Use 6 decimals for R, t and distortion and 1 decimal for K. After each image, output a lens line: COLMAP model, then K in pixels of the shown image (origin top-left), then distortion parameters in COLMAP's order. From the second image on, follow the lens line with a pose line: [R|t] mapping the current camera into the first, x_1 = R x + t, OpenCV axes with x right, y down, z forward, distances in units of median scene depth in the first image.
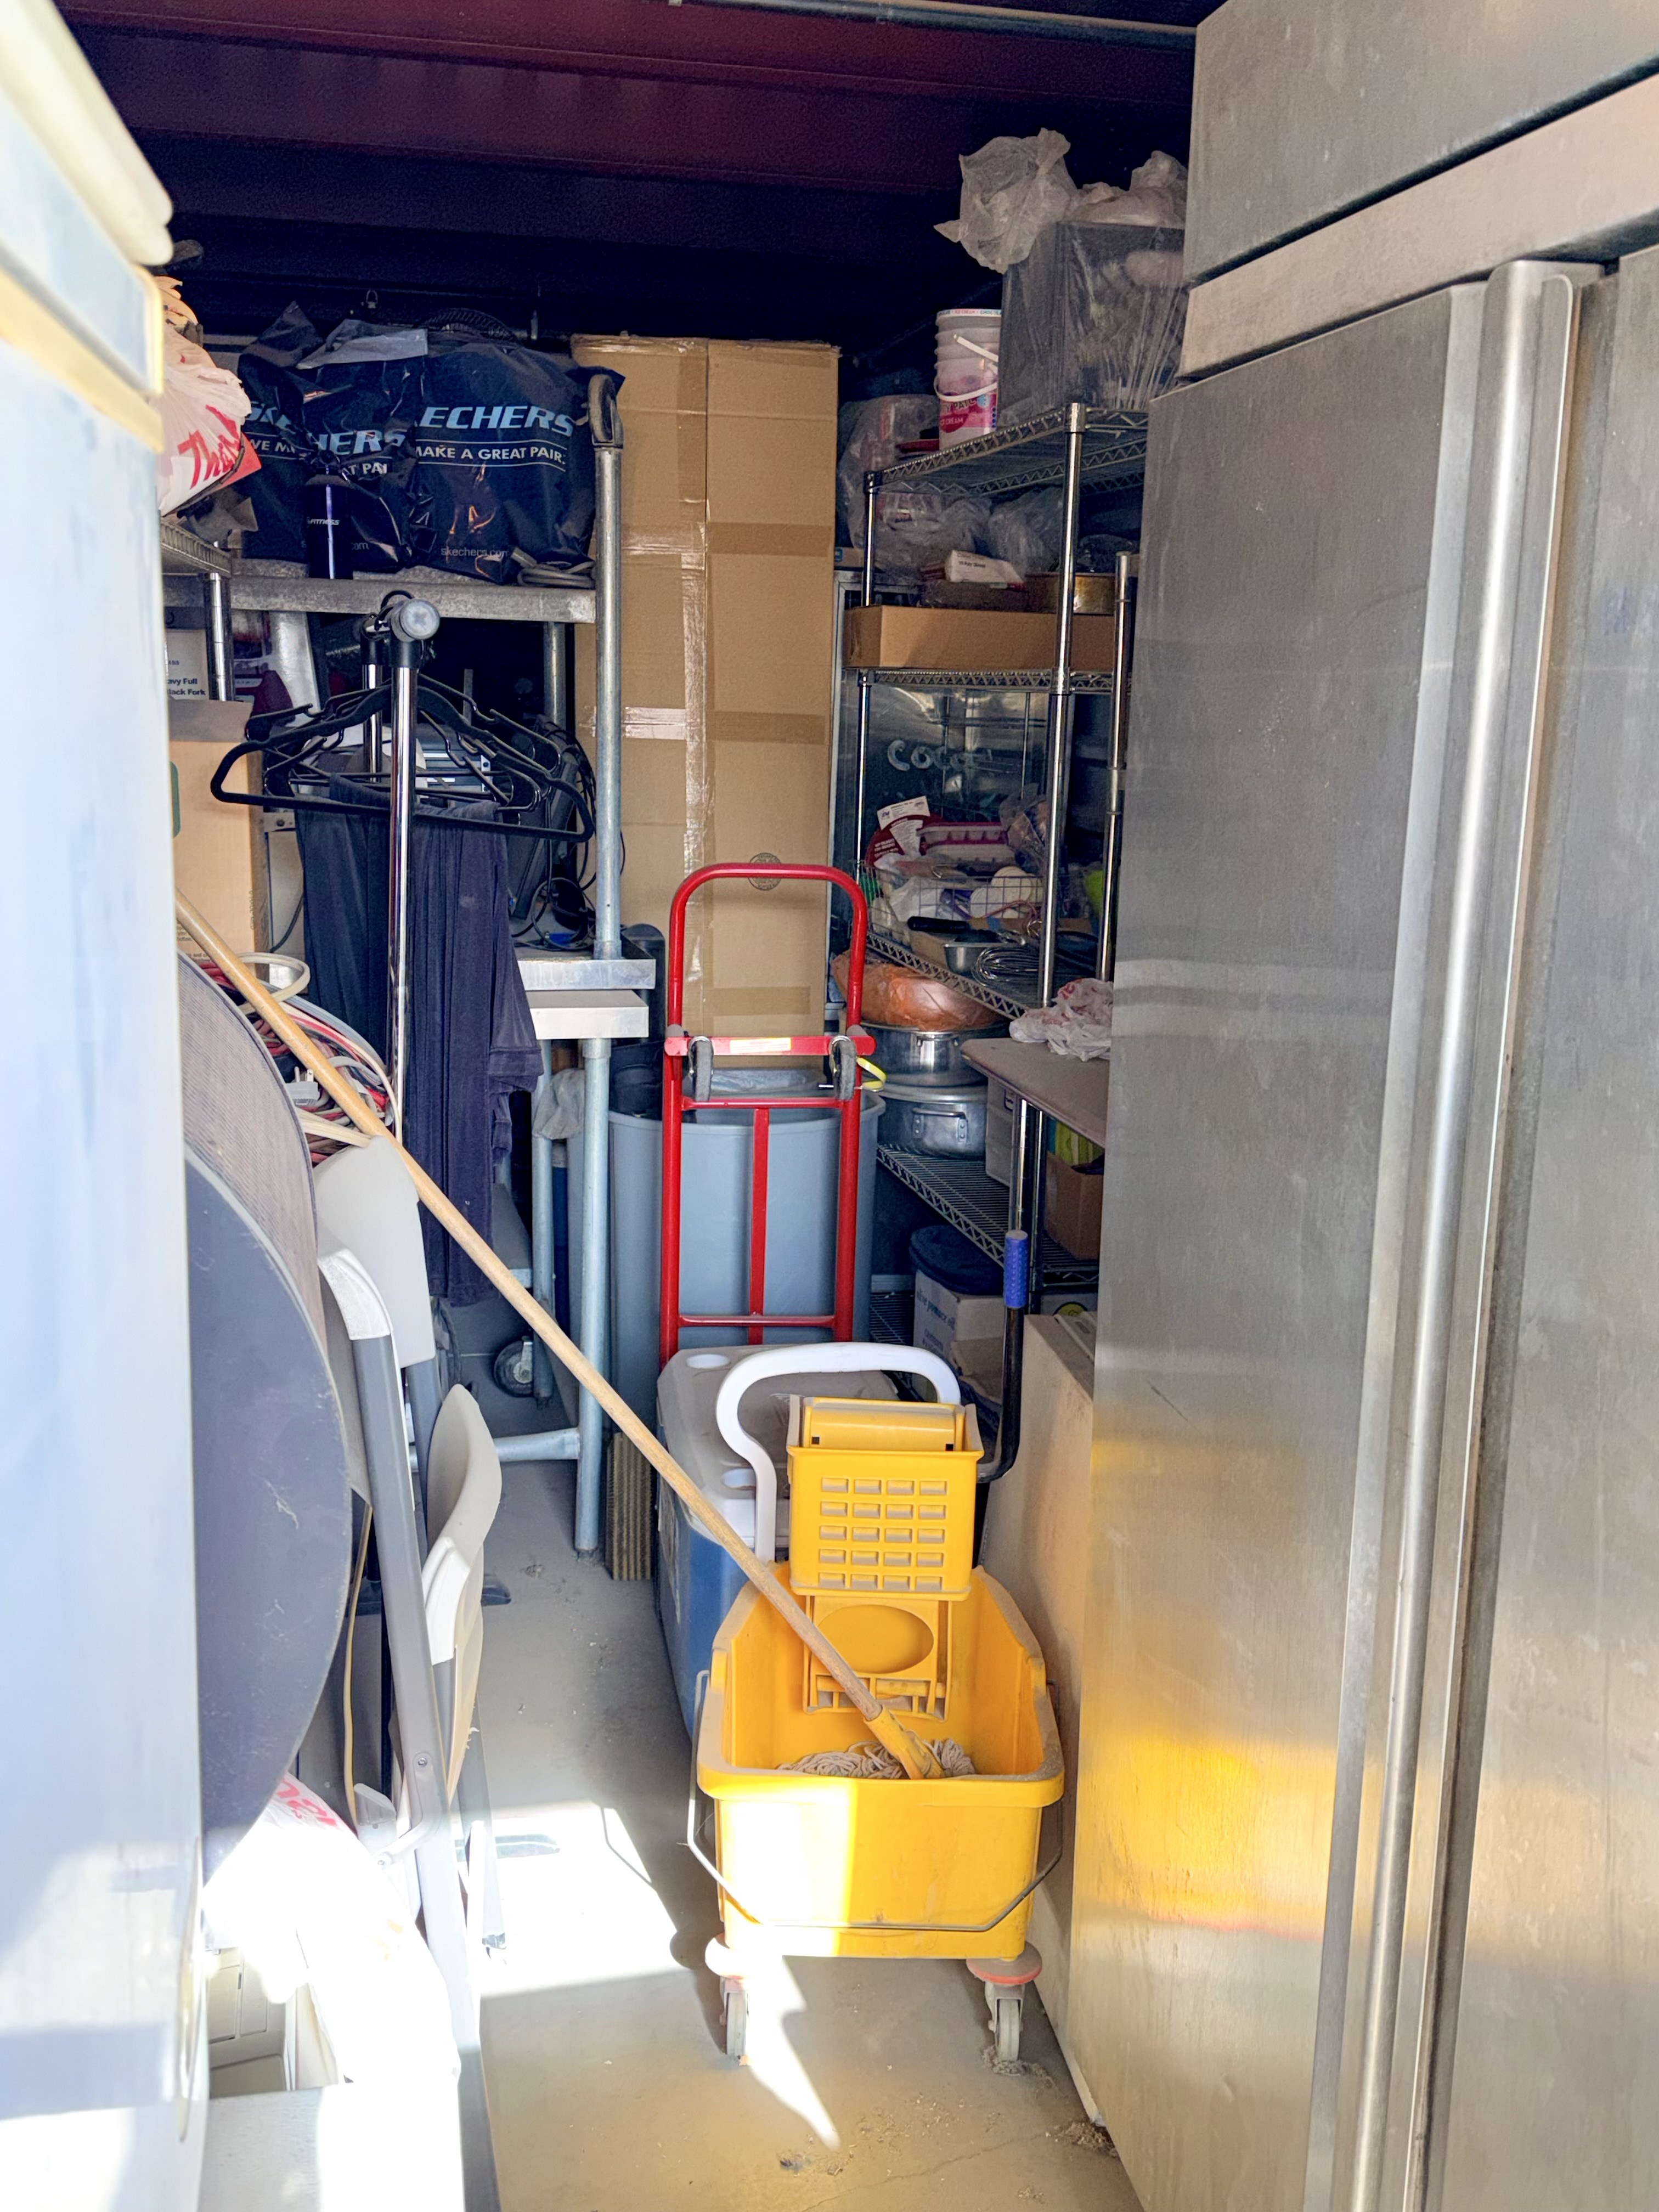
lens RADIAL K [[2034.3, 0, 829.5], [0, 2034.3, 1106.0], [0, 0, 1]] dist [0.202080, -0.480900]
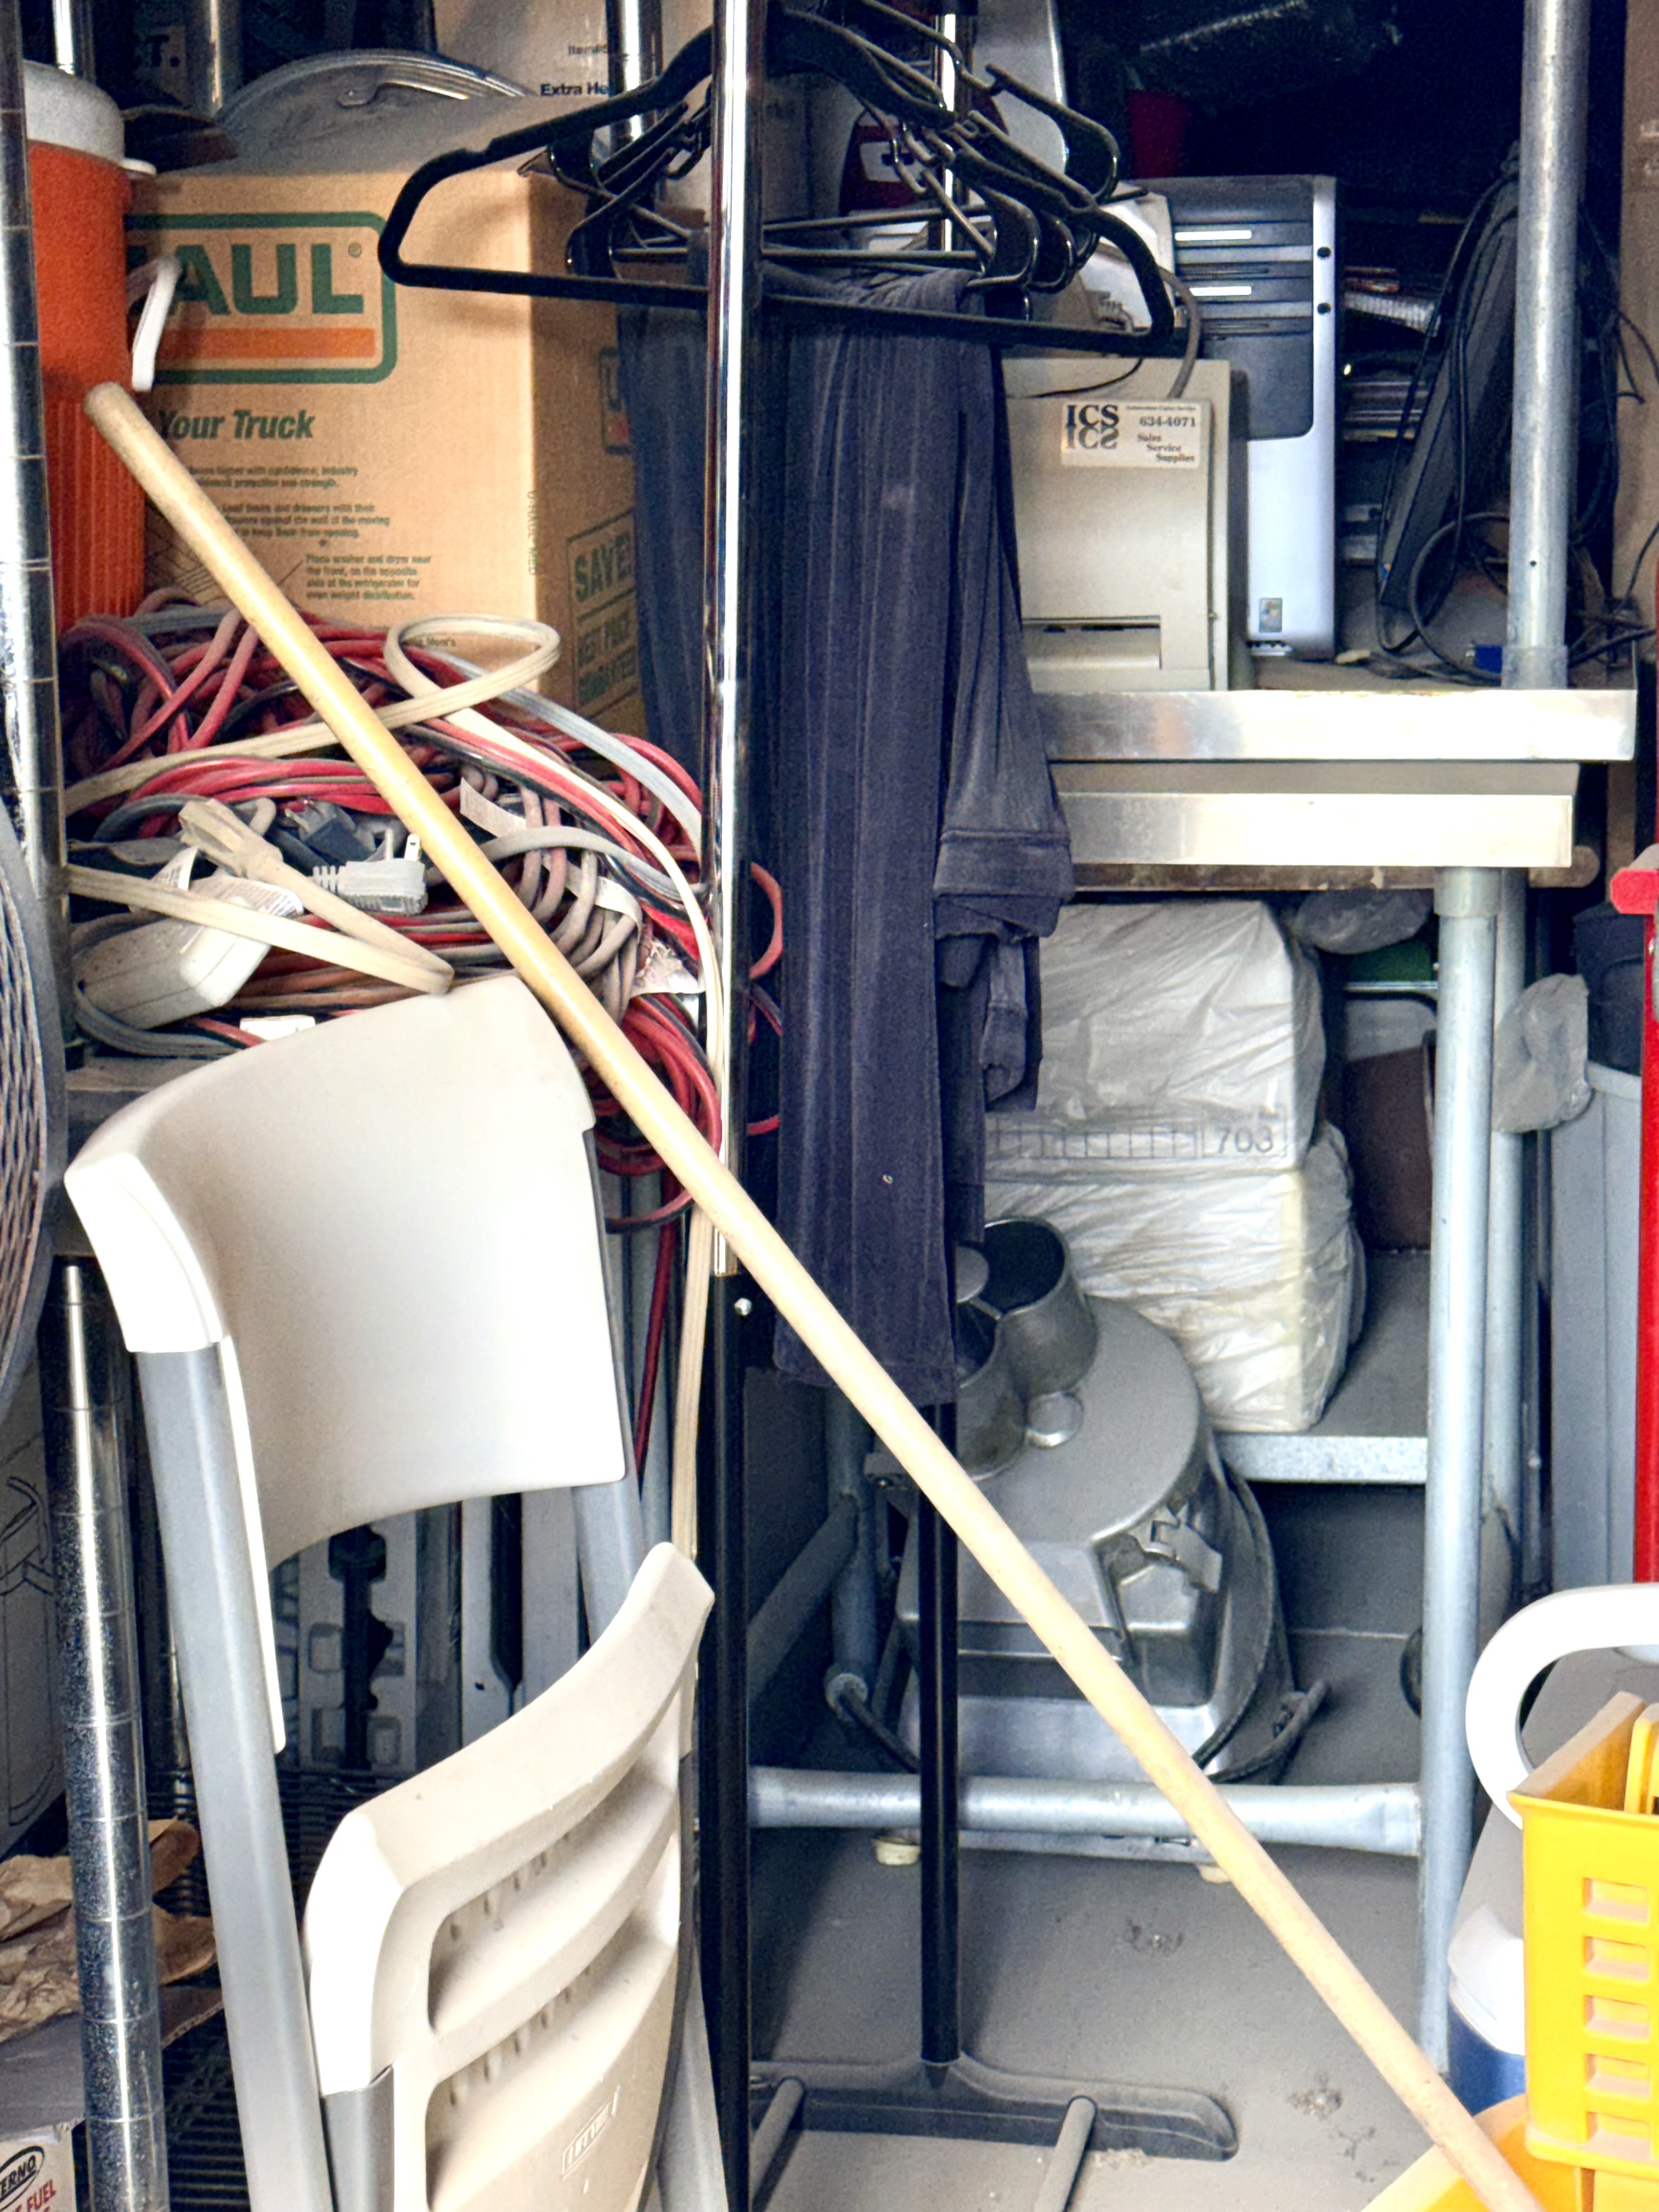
lens RADIAL K [[4661.5, 0, 834.6], [0, 4661.5, 1141.9], [0, 0, 1]] dist [0.157218, 0.051680]
pose [[0.906539, 0.045182, -0.419697, 0.173686], [-0.049765, 0.998761, 0.000028, 0.029118], [0.419179, 0.020861, 0.907664, 0.054409]]
